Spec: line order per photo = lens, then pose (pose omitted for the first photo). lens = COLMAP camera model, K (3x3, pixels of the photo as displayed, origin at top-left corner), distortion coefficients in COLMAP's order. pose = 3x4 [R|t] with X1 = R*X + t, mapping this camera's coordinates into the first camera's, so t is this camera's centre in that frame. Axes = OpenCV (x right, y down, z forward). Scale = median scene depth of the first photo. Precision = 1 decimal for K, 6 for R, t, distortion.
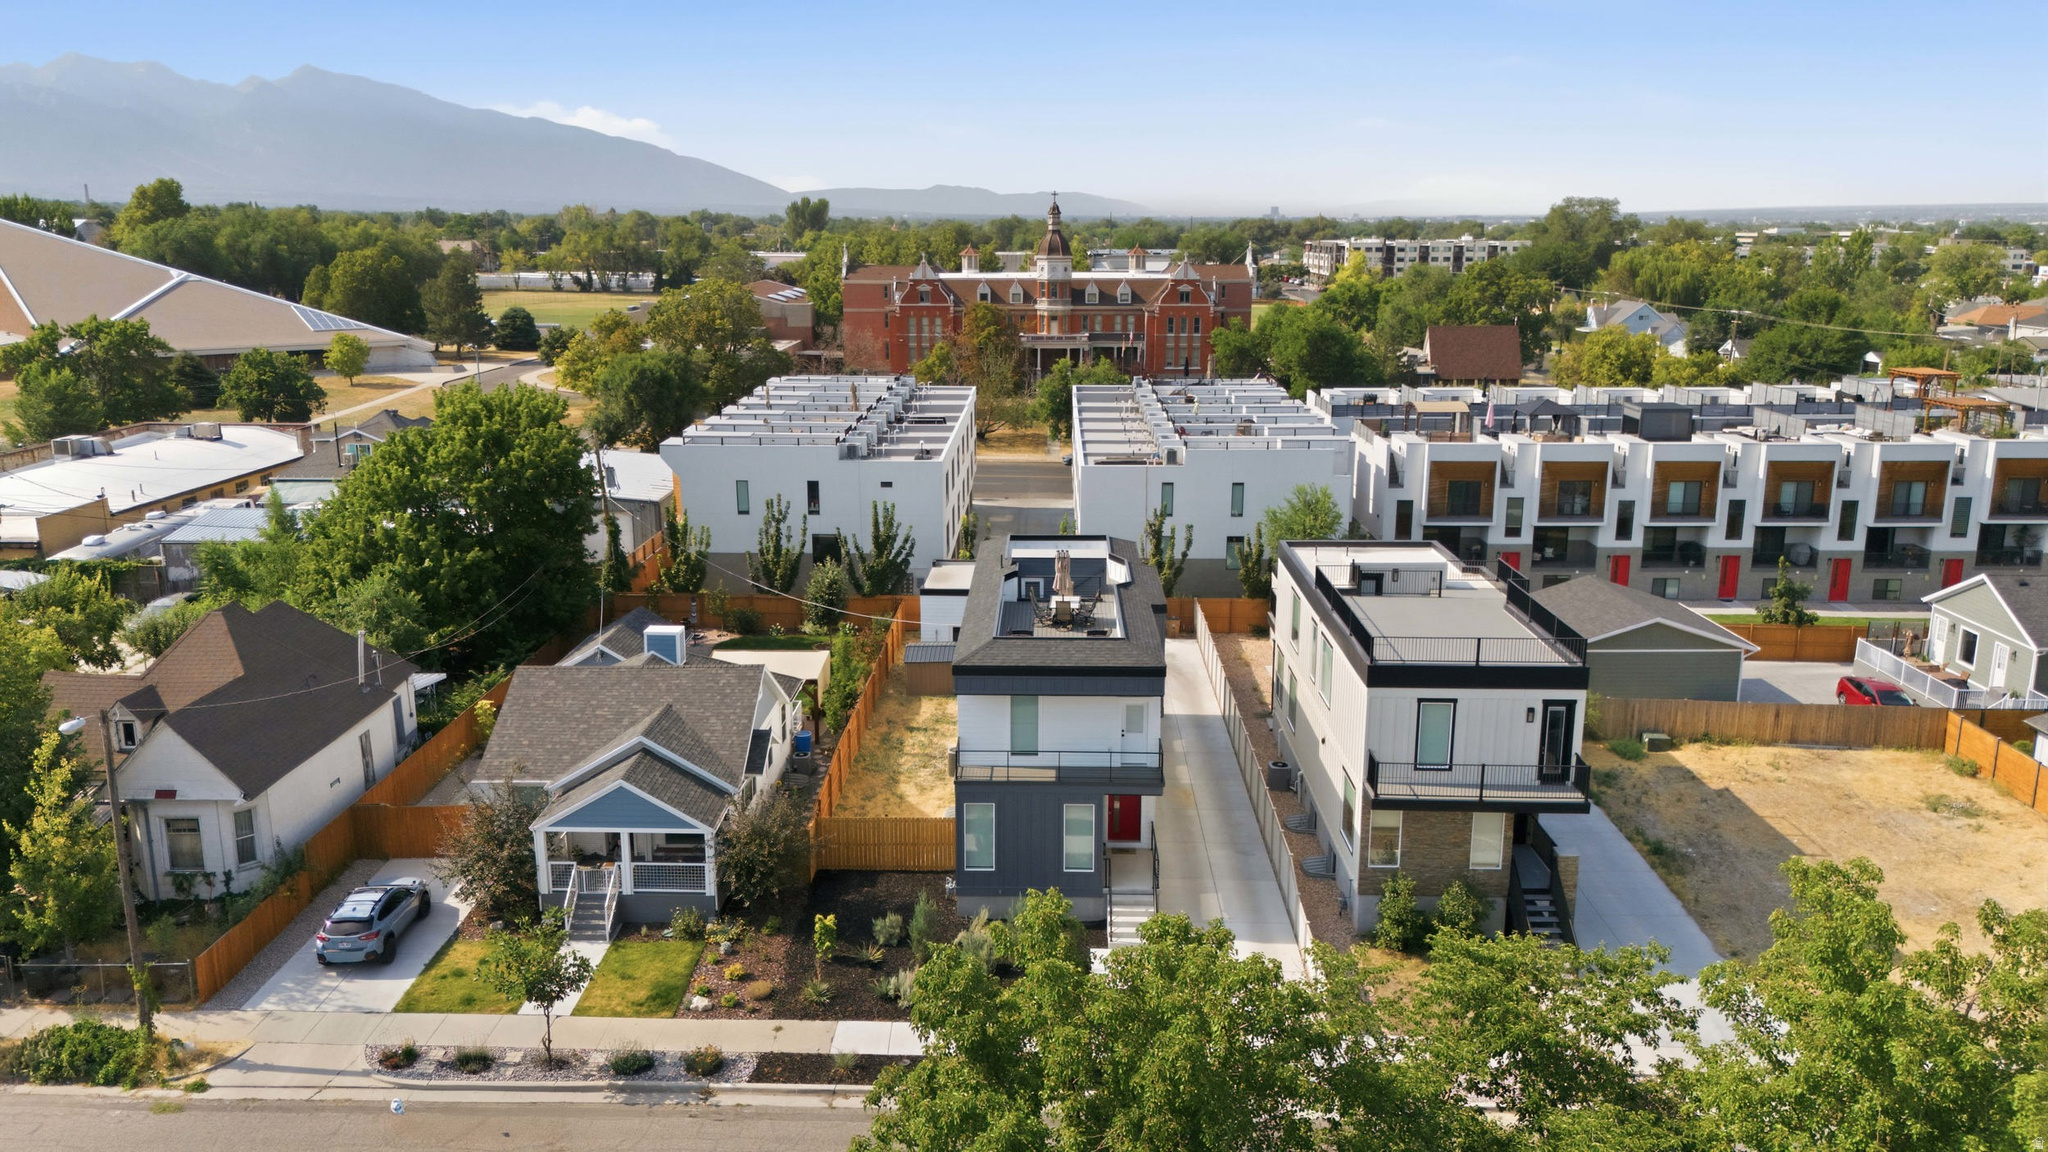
lens RADIAL K [[1498.2, 0, 1024.0], [0, 1498.2, 576.0], [0, 0, 1]] dist [0.071540, -0.065134]
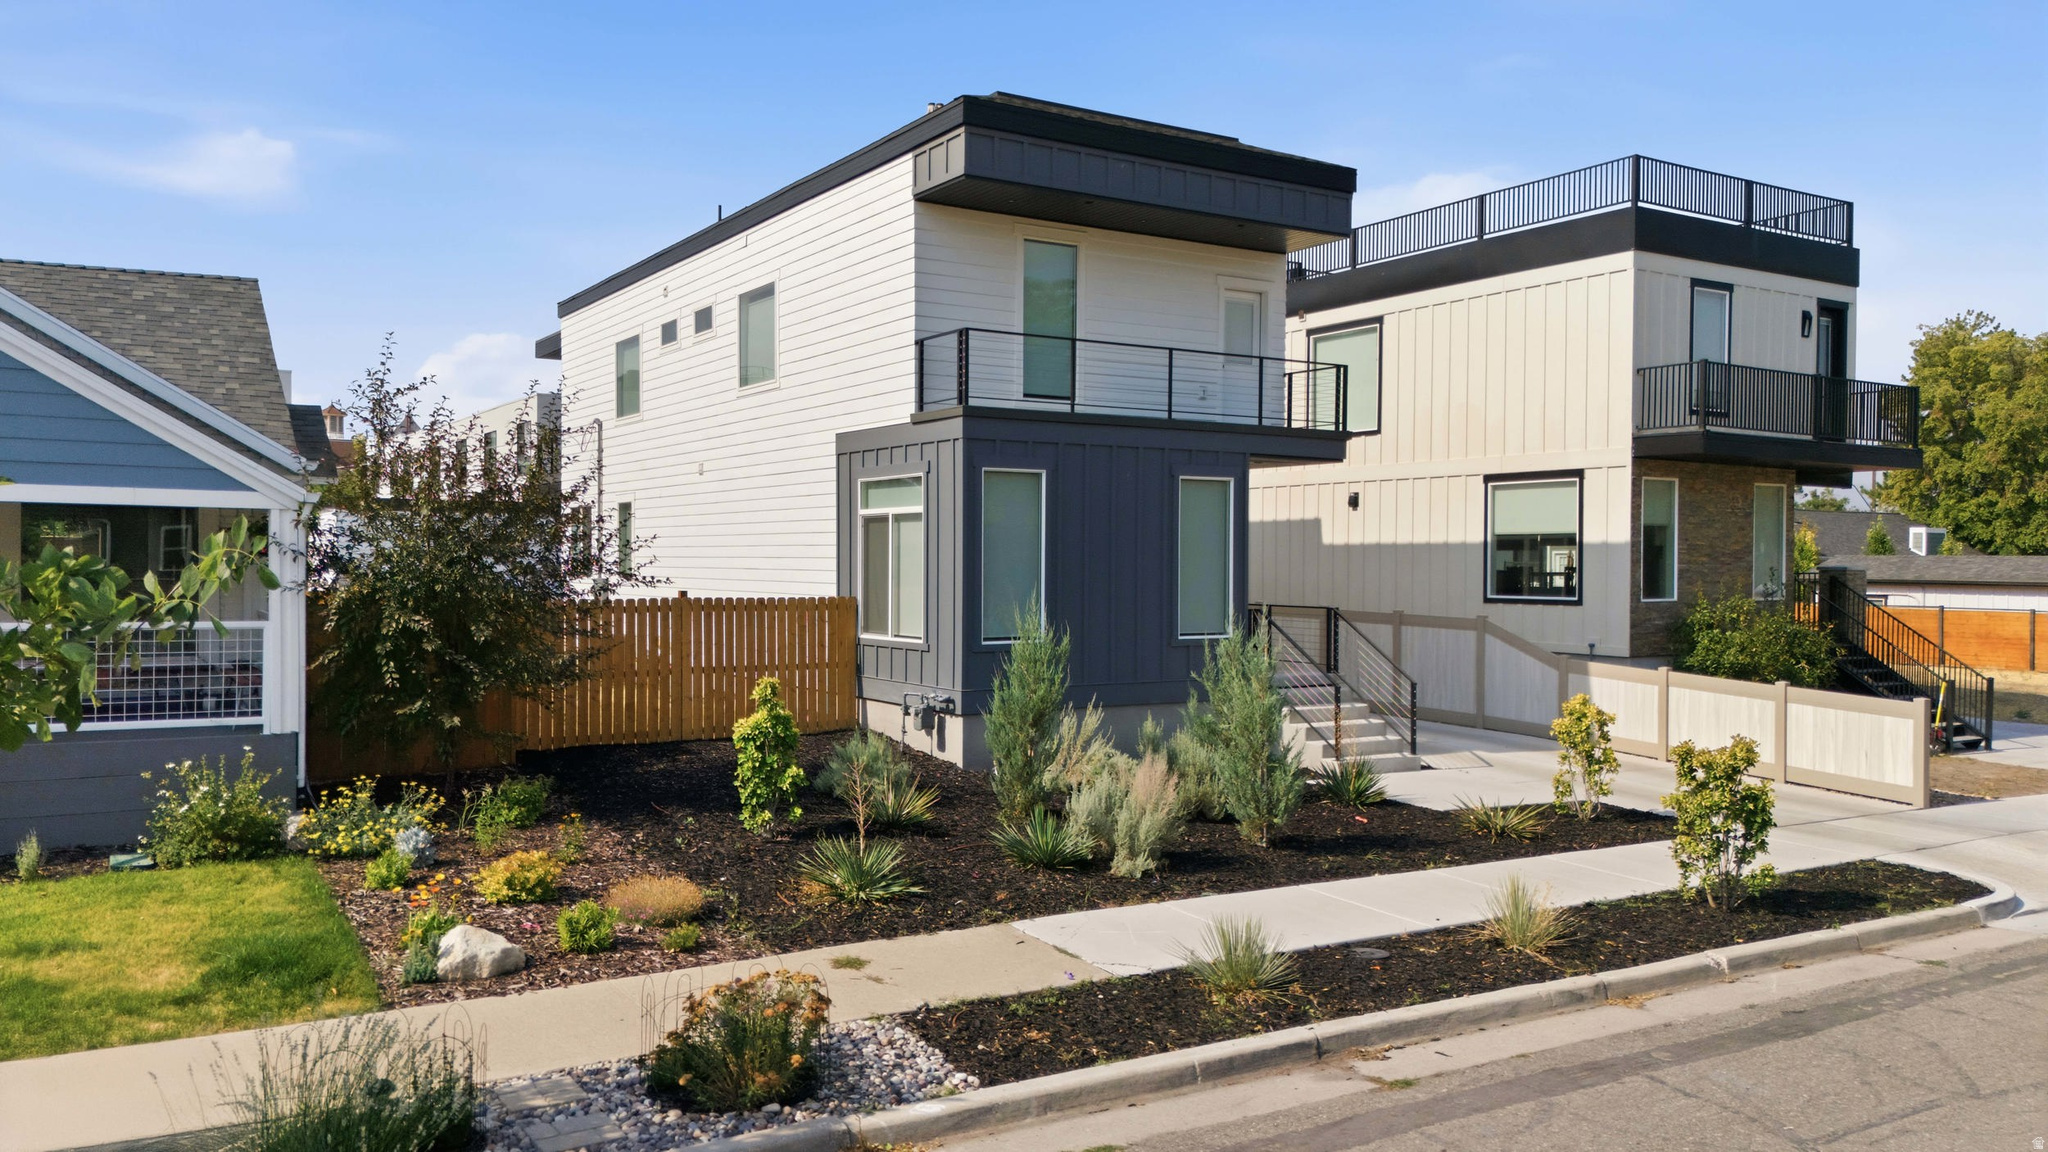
lens RADIAL K [[1498.2, 0, 1024.0], [0, 1498.2, 576.0], [0, 0, 1]] dist [0.071540, -0.065134]
pose [[0.836897, -0.003566, 0.547349, -0.181668], [0.123134, 0.975574, -0.181916, 0.185148], [-0.533331, 0.219642, 0.816894, 0.490121]]
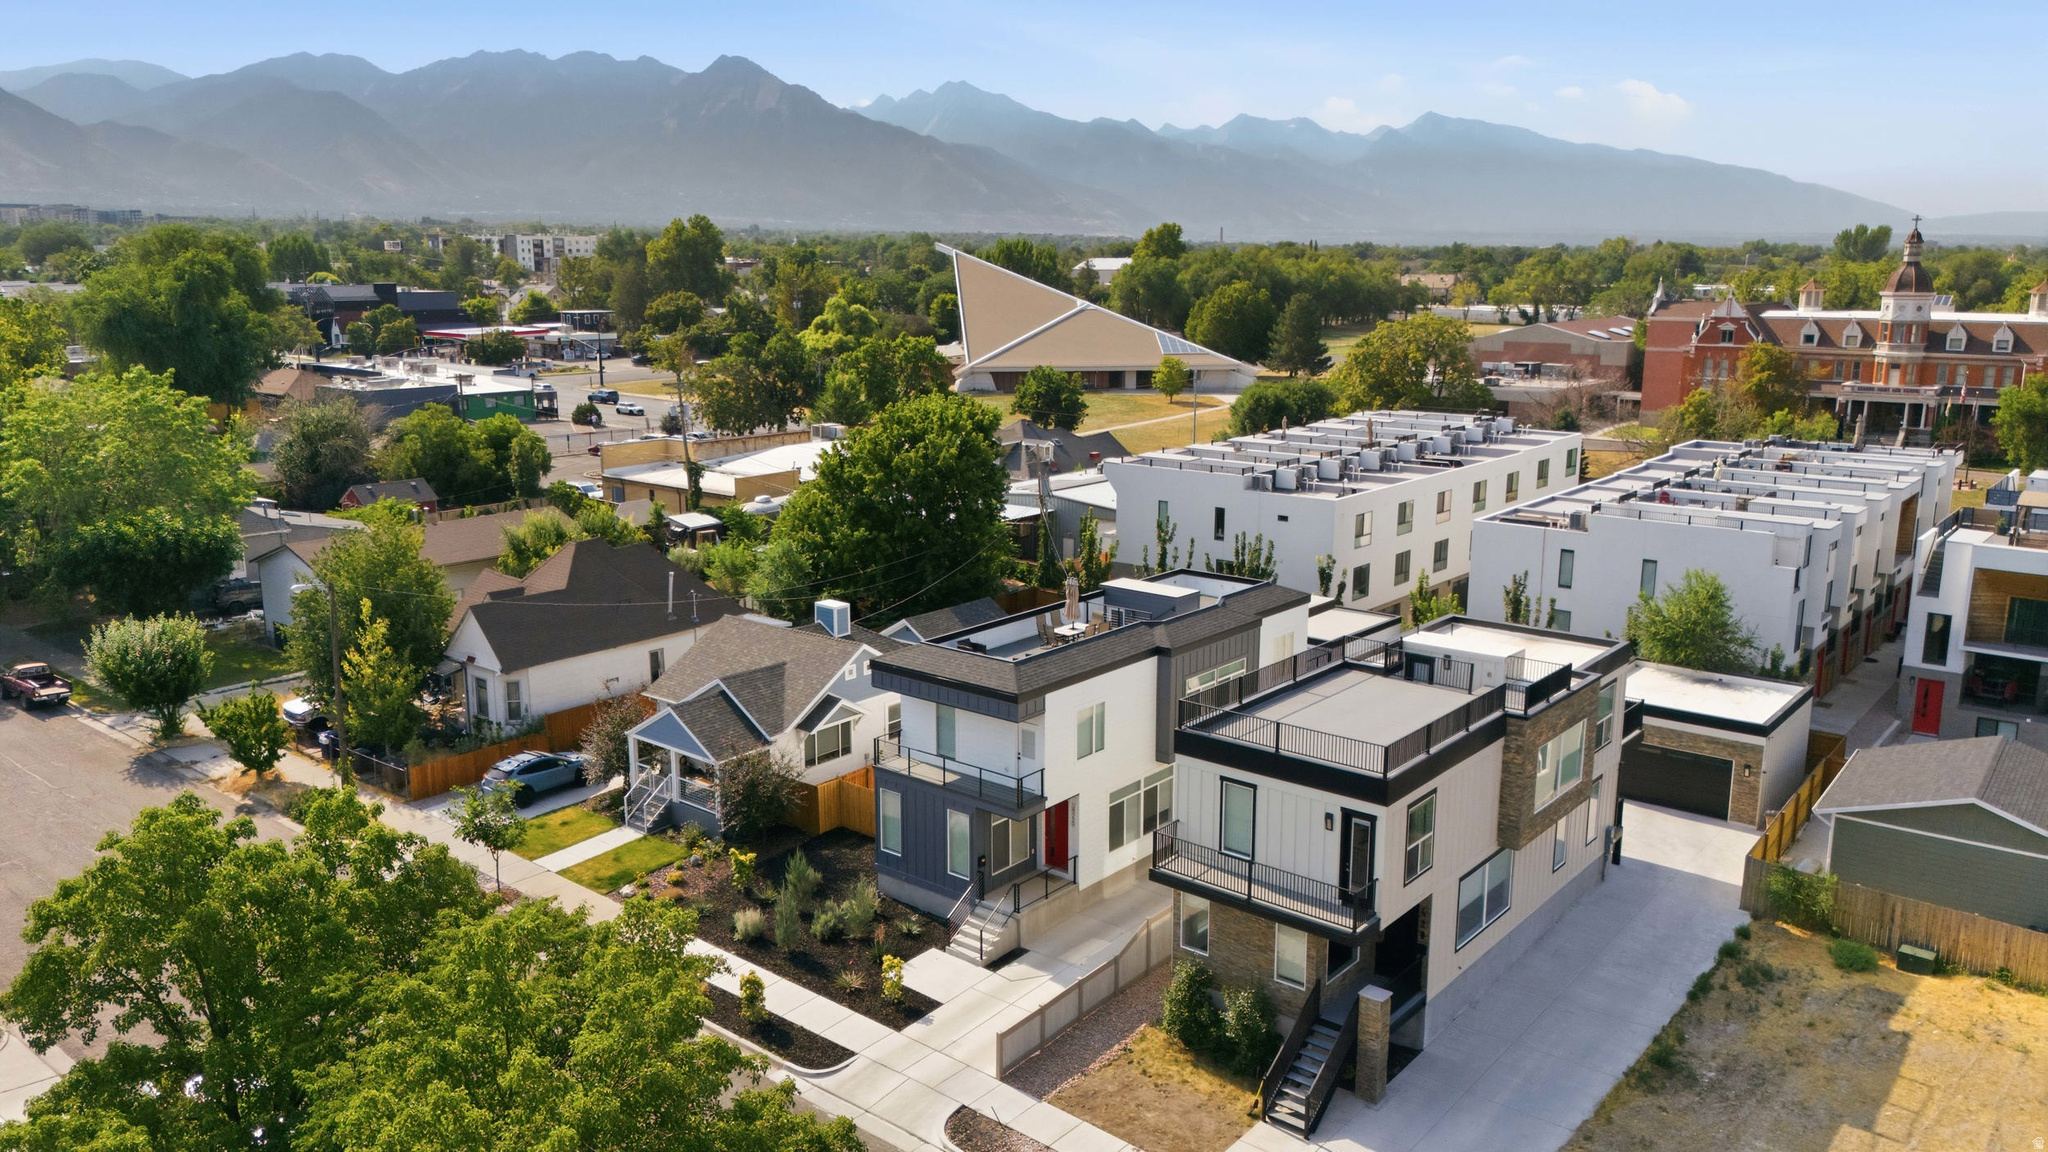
lens RADIAL K [[1498.2, 0, 1024.0], [0, 1498.2, 576.0], [0, 0, 1]] dist [0.071540, -0.065134]
pose [[0.782984, 0.129398, -0.608435, 0.501939], [-0.142107, 0.989468, 0.027558, -0.033930], [0.605592, 0.064885, 0.793125, 0.134323]]
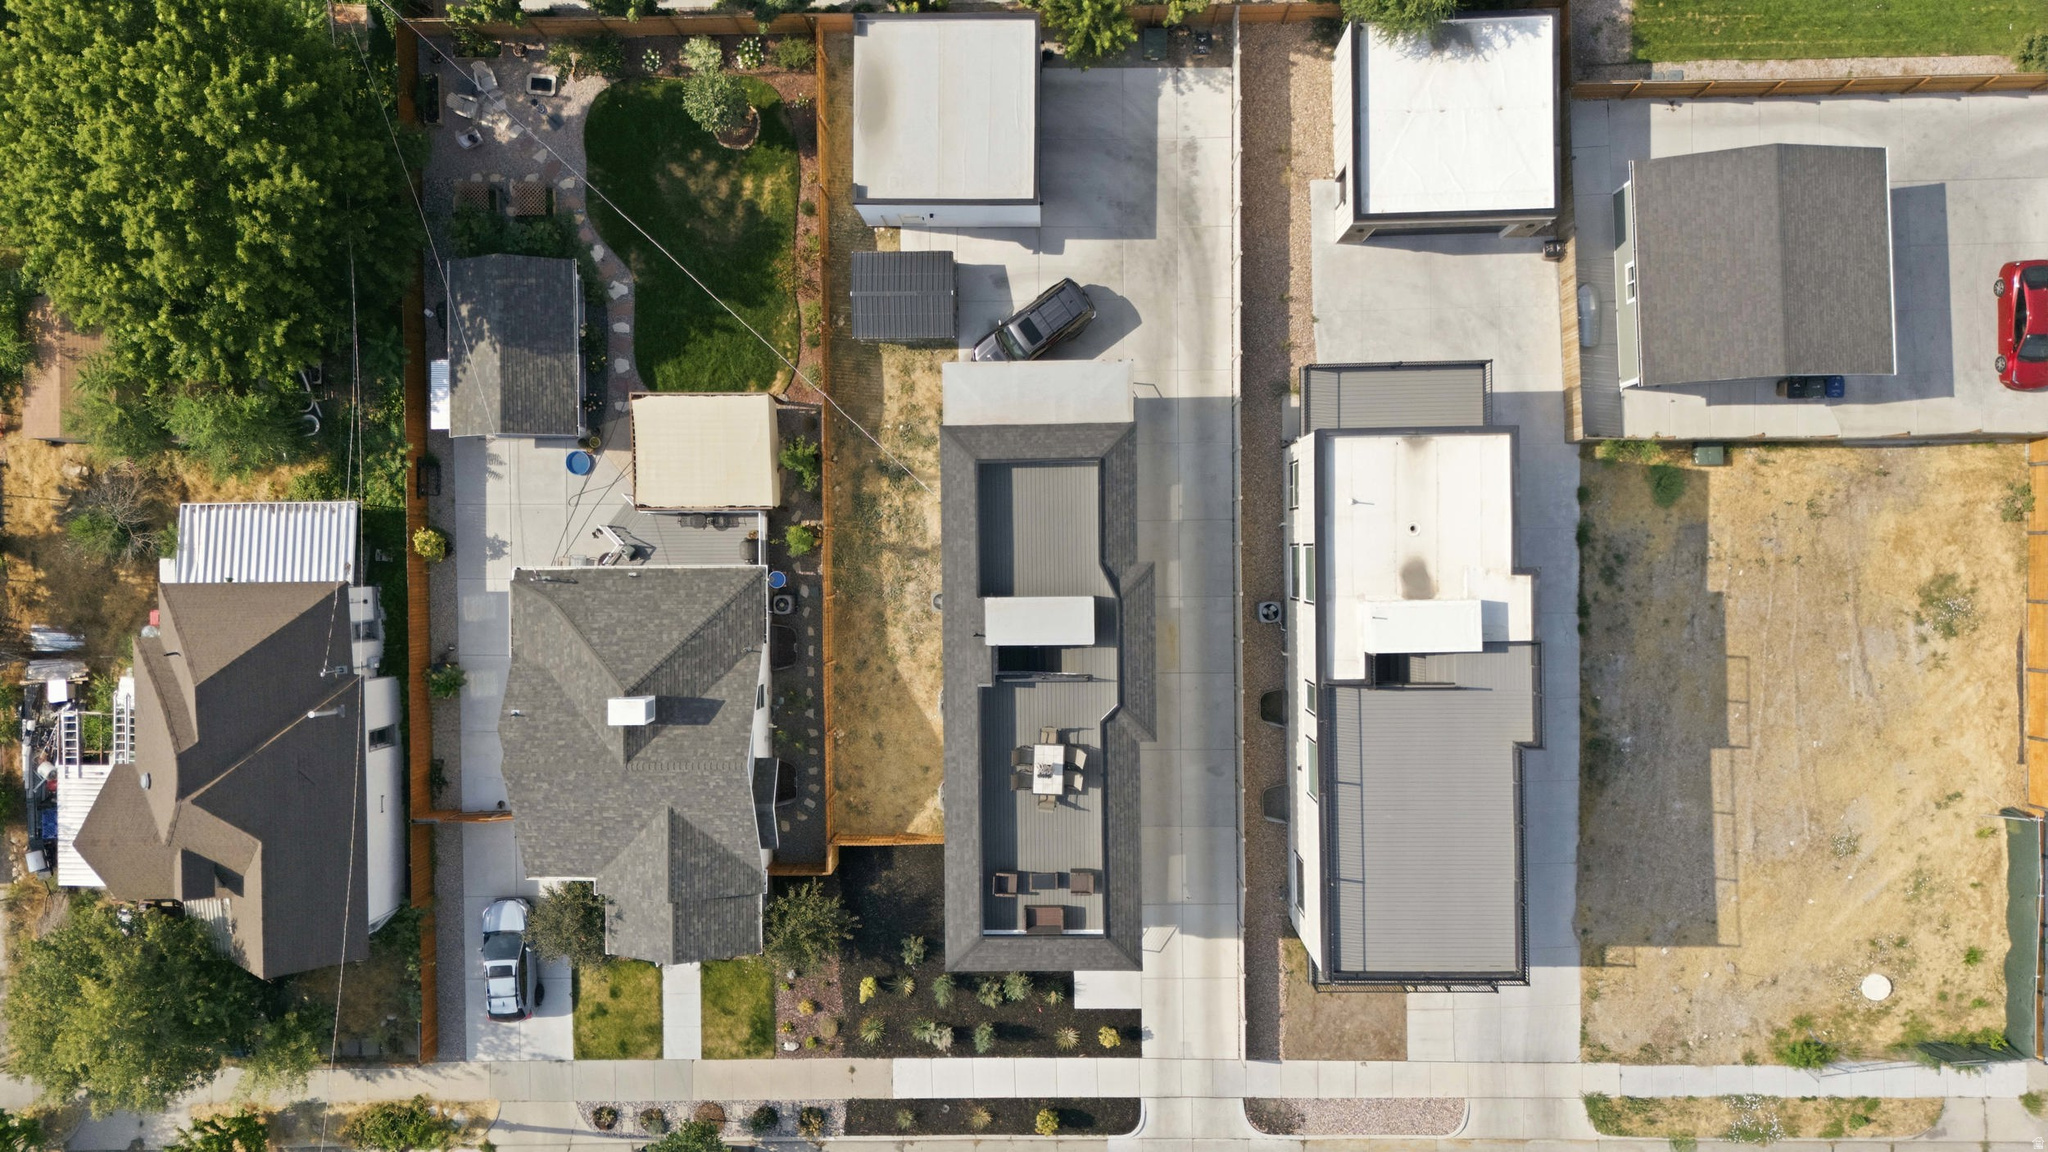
lens RADIAL K [[1498.2, 0, 1024.0], [0, 1498.2, 576.0], [0, 0, 1]] dist [0.071540, -0.065134]
pose [[0.998921, -0.030830, -0.034737, 0.040258], [0.040833, 0.226569, 0.973139, -0.764113], [-0.022132, -0.973507, 0.227583, 0.730396]]
